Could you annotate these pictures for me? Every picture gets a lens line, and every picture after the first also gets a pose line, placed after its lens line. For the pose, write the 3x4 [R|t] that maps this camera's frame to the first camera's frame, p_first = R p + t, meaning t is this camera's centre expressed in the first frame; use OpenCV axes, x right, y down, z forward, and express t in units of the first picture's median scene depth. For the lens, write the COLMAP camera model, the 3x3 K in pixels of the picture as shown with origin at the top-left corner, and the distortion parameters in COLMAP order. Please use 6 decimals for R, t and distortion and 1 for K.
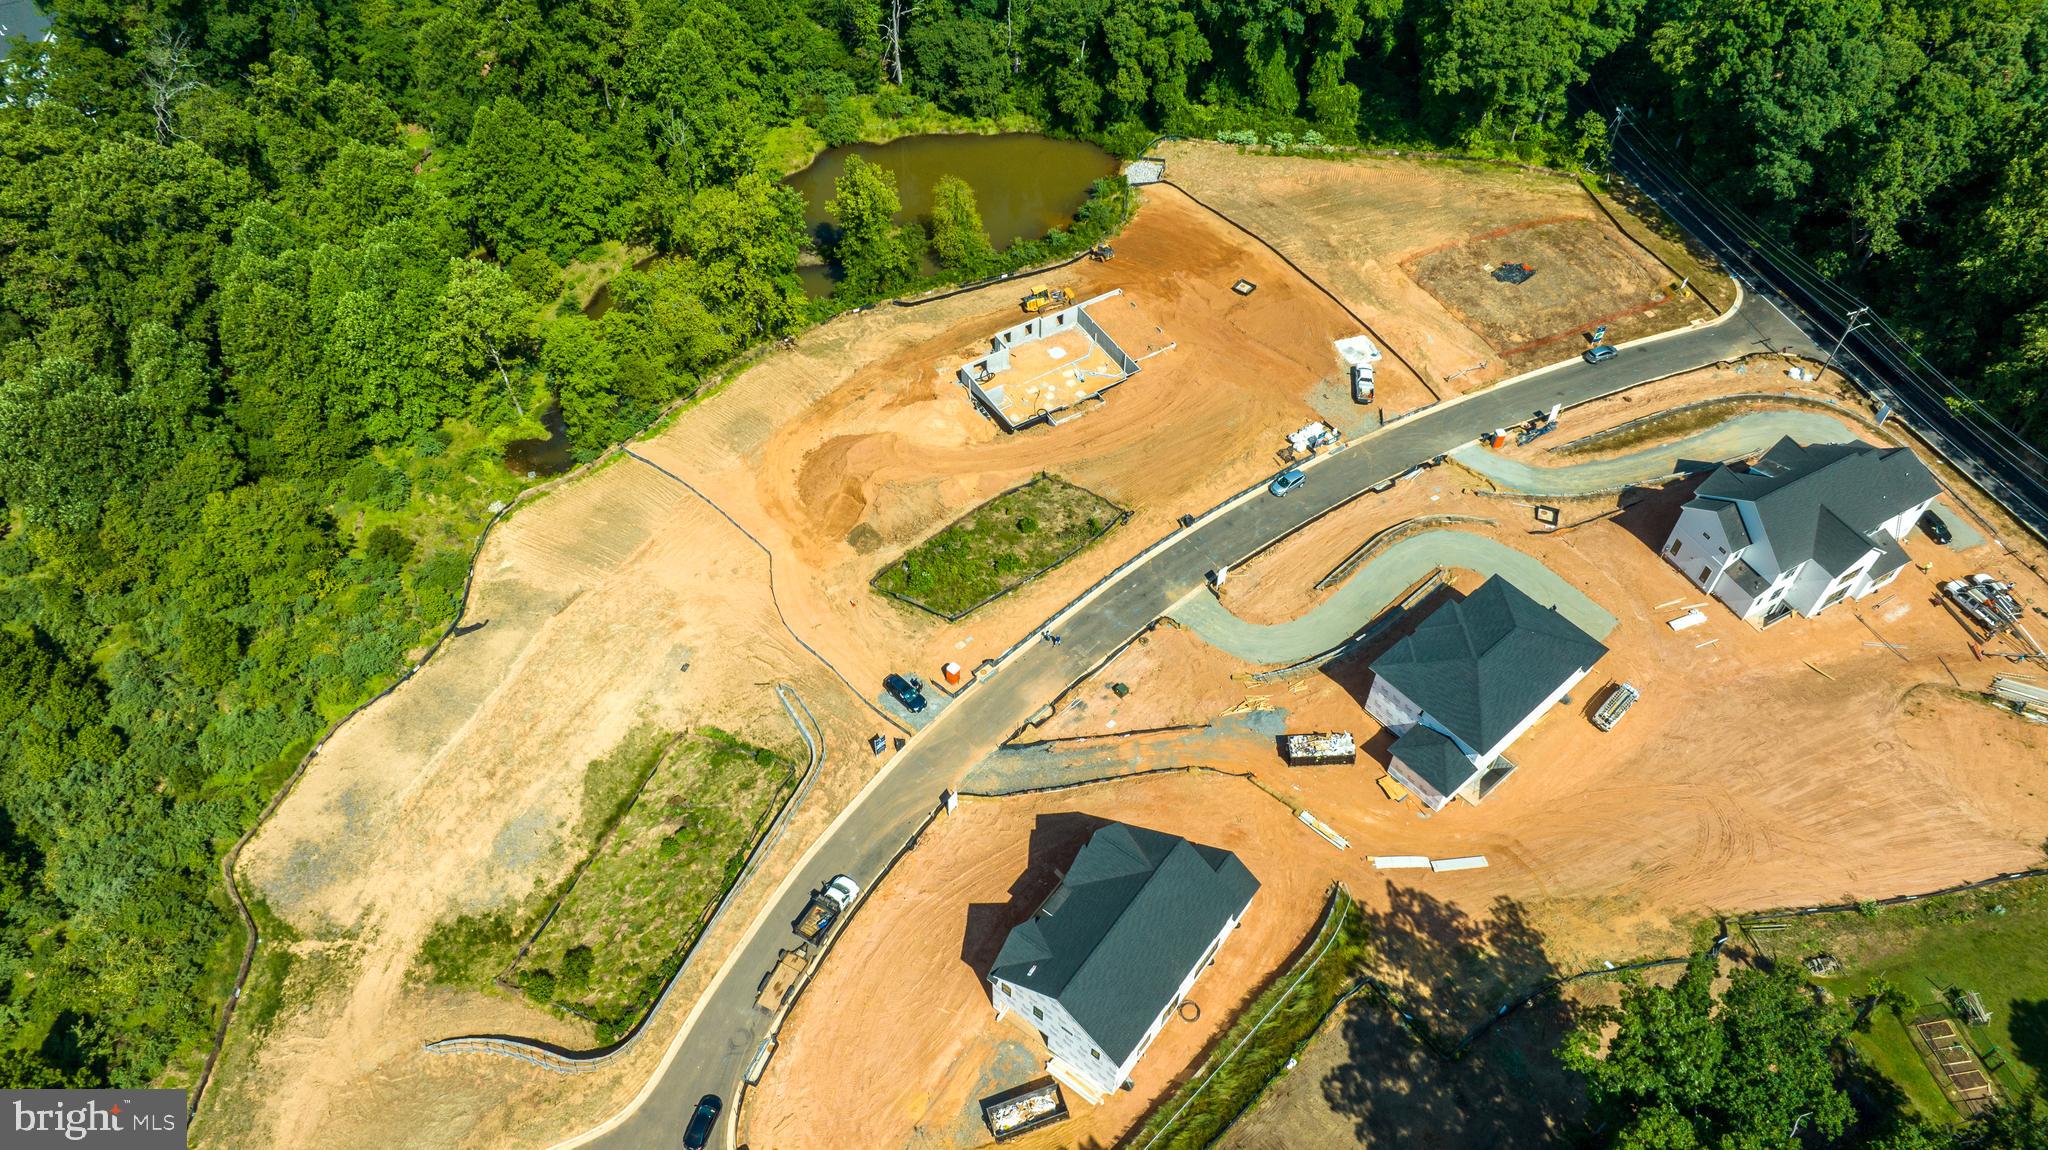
lens RADIAL K [[1437.5, 0, 1020.9], [0, 1437.5, 578.6], [0, 0, 1]] dist [-0.023829, -0.000101]
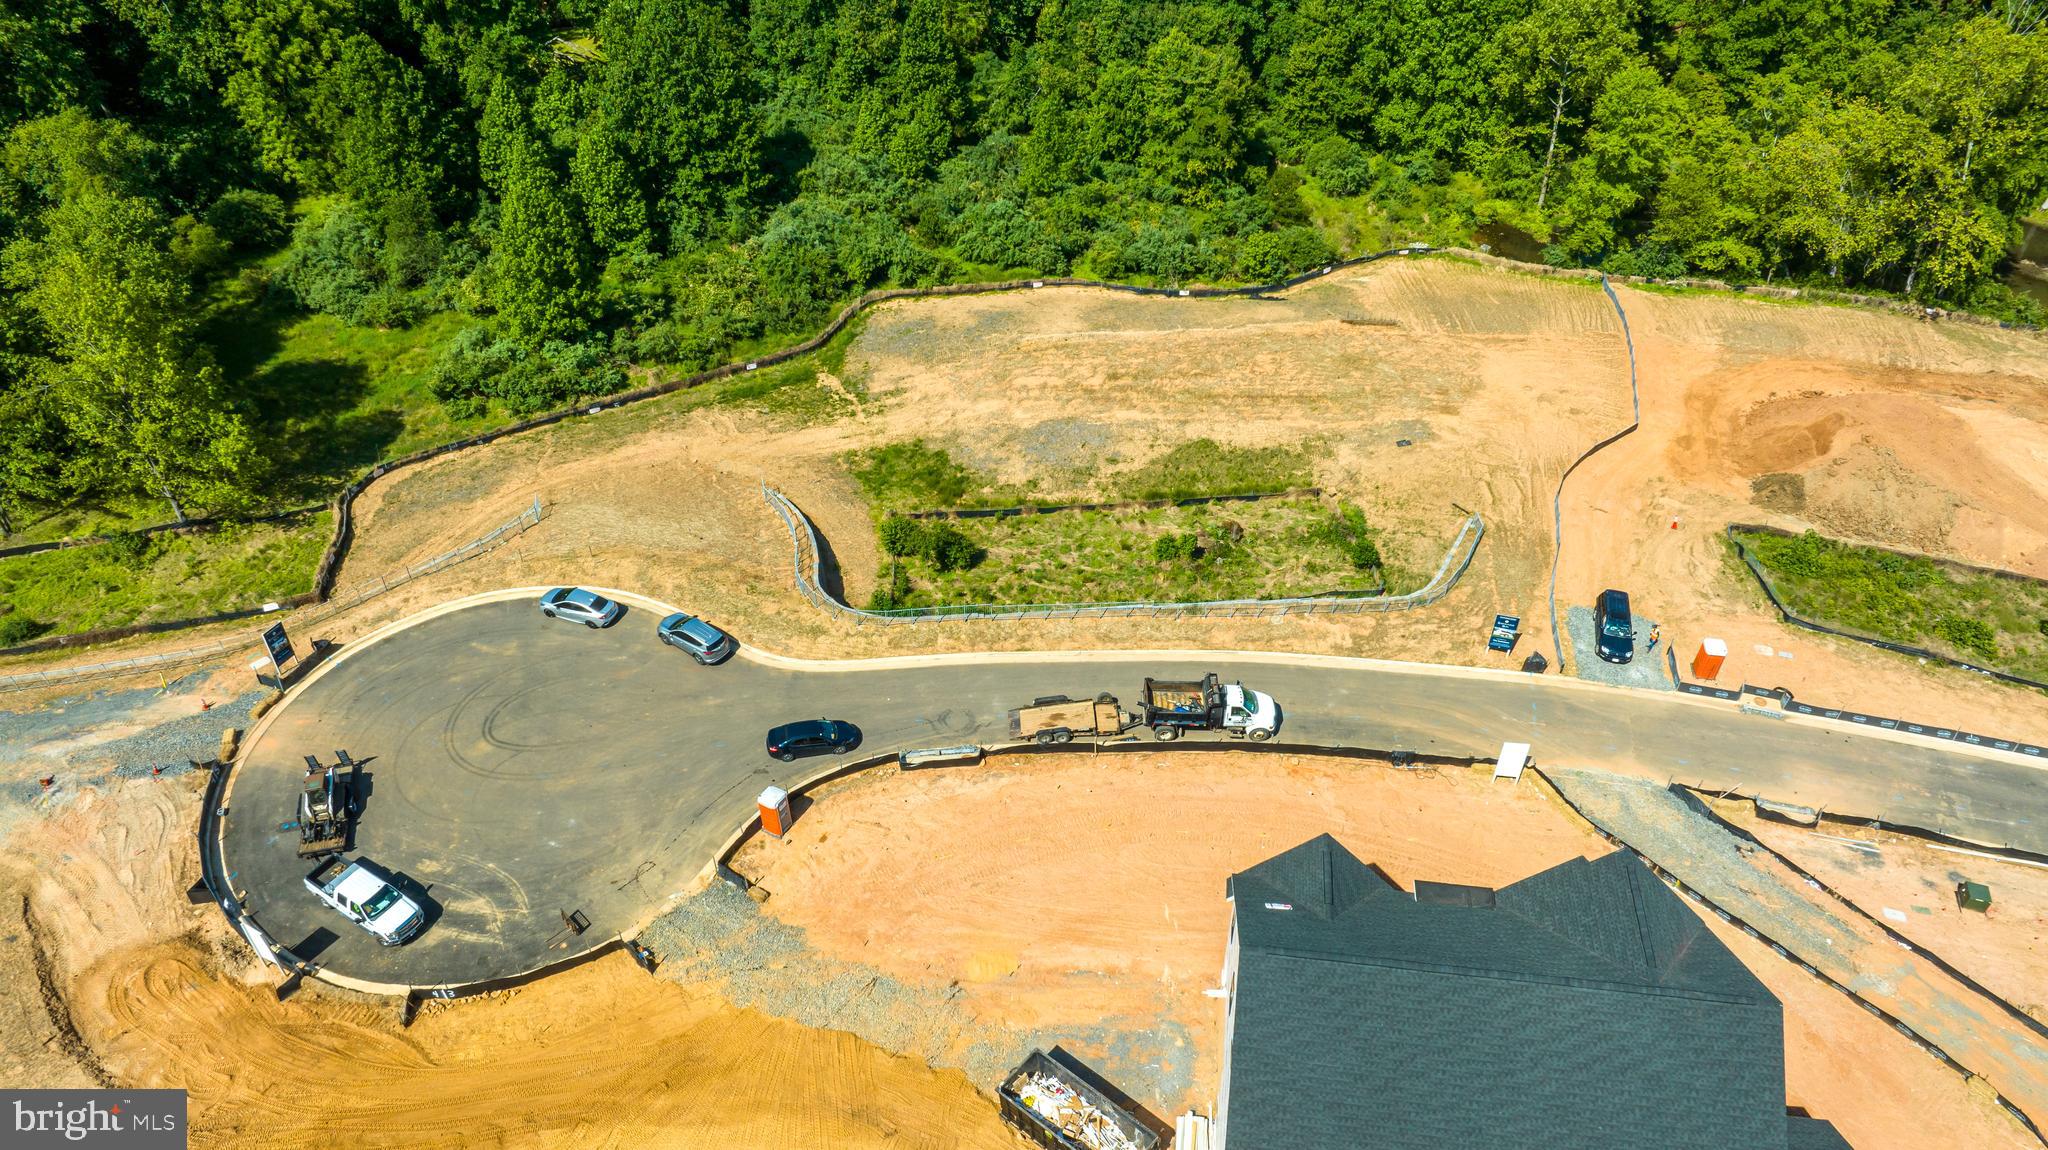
lens RADIAL K [[1442.6, 0, 1024.0], [0, 1442.6, 575.0], [0, 0, 1]] dist [-0.013484, -0.006431]
pose [[0.498286, 0.561272, -0.660821, 0.158857], [-0.665907, 0.735846, 0.122874, 0.143009], [0.555229, 0.378819, 0.740417, 0.423279]]
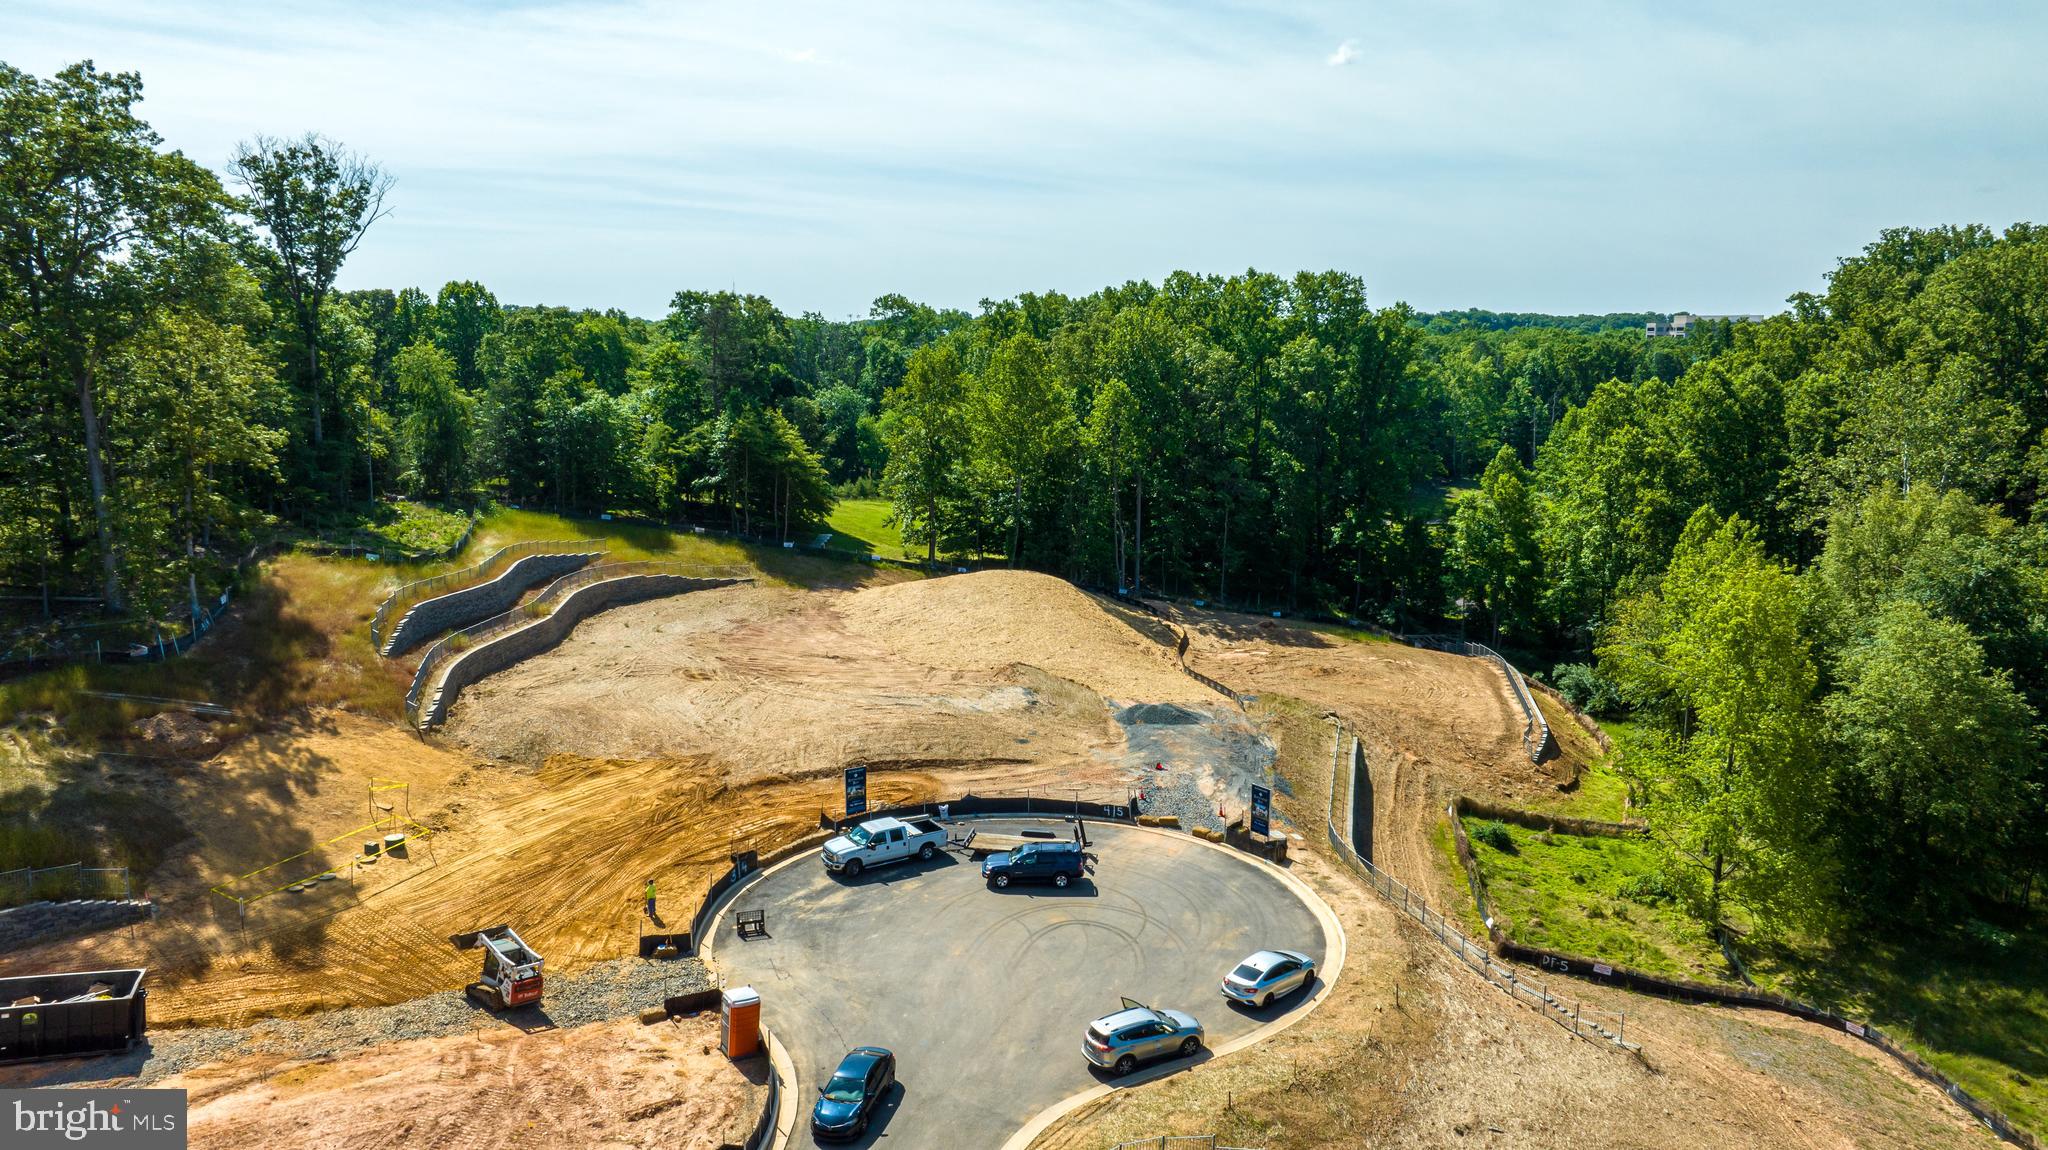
lens RADIAL K [[1435.8, 0, 1020.2], [0, 1435.8, 581.5], [0, 0, 1]] dist [-0.020373, -0.004304]
pose [[-0.998245, 0.004422, -0.059052, -0.188993], [-0.048718, 0.505559, 0.861415, -0.037750], [0.033663, 0.862780, -0.504457, 0.831532]]
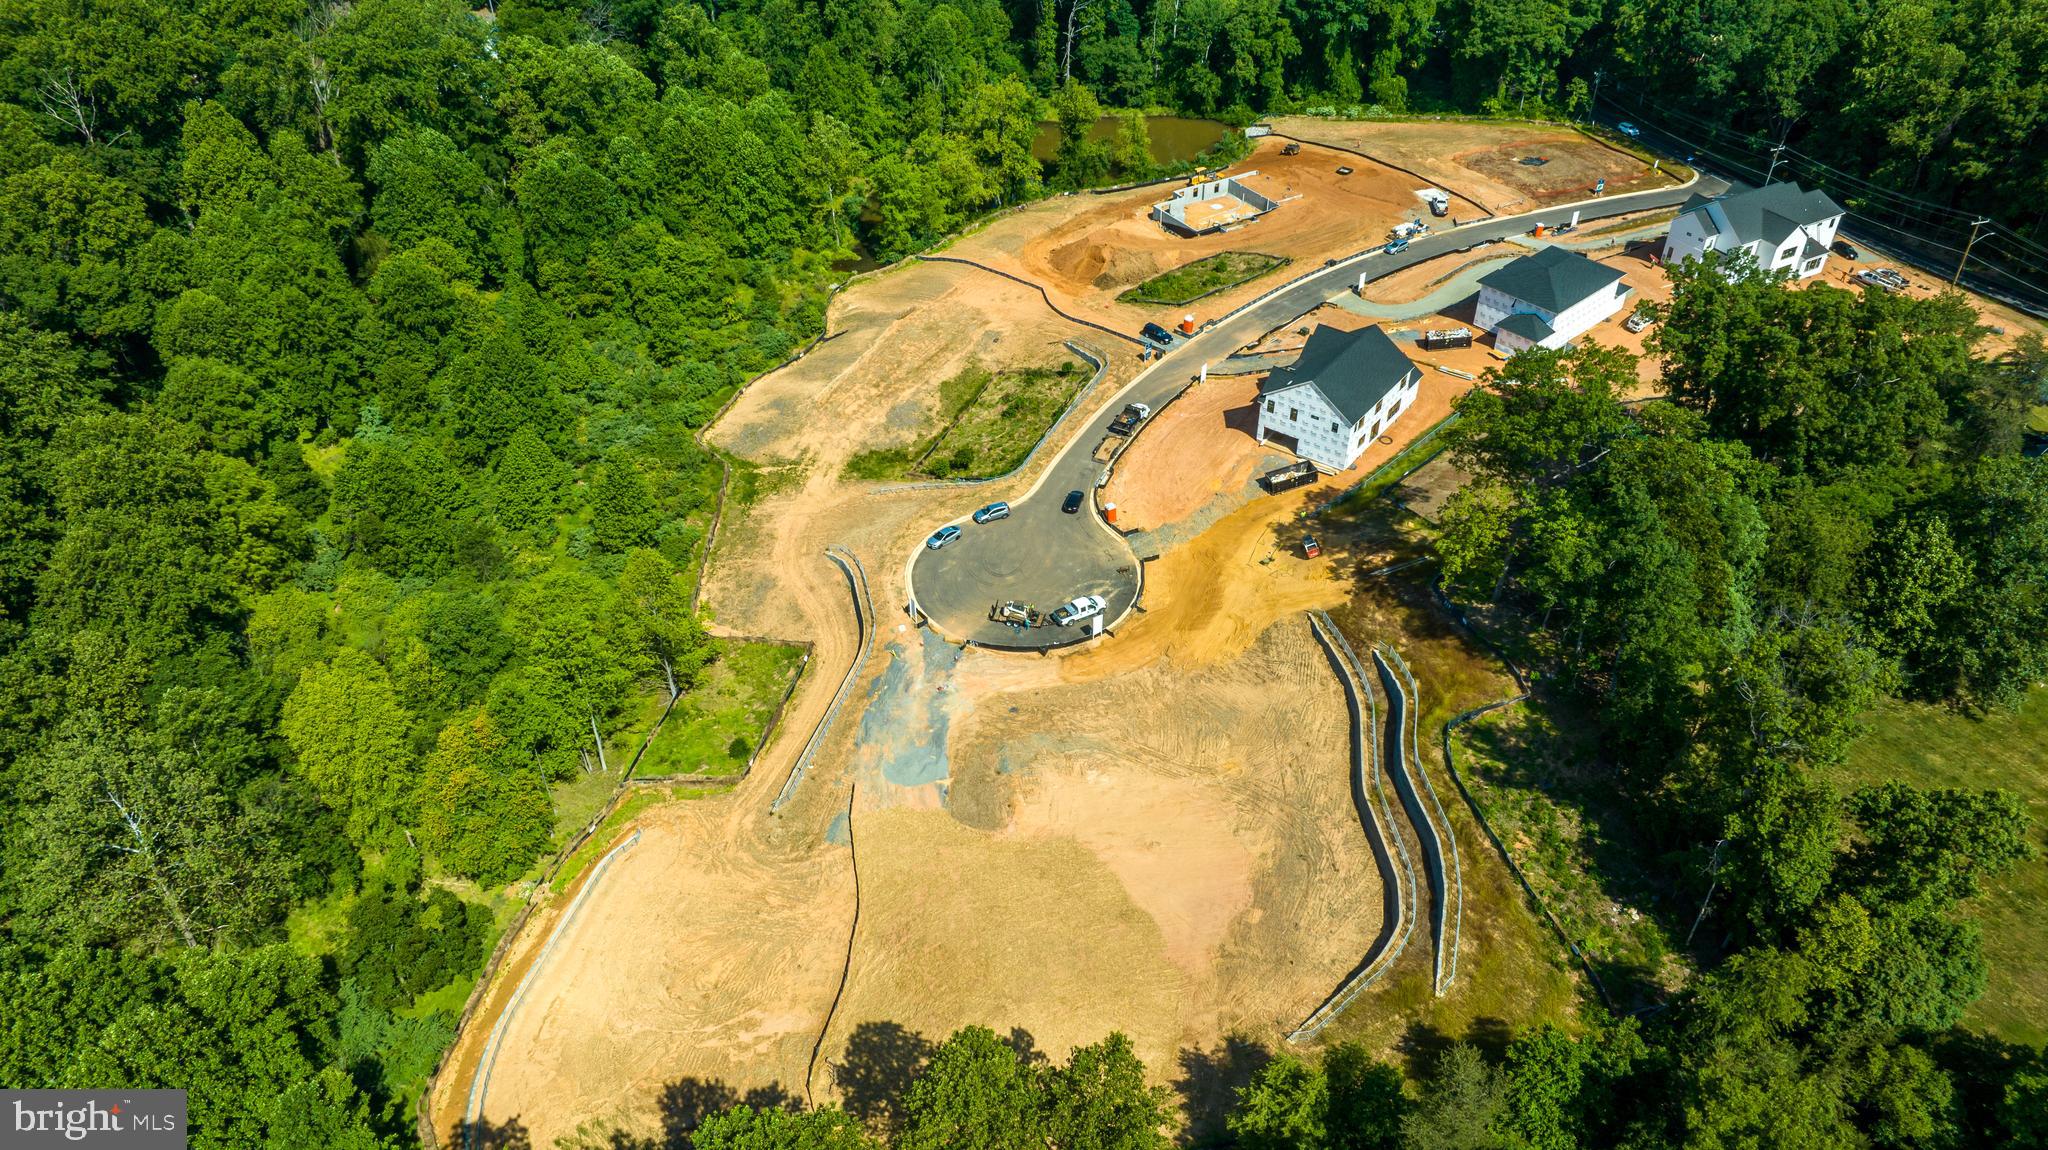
lens RADIAL K [[1437.5, 0, 1020.9], [0, 1437.5, 578.6], [0, 0, 1]] dist [-0.023829, -0.000101]
pose [[0.999842, -0.016429, 0.006732, -0.222726], [0.017472, 0.977867, -0.208496, 0.597217], [-0.003158, 0.208581, 0.978000, -0.361447]]
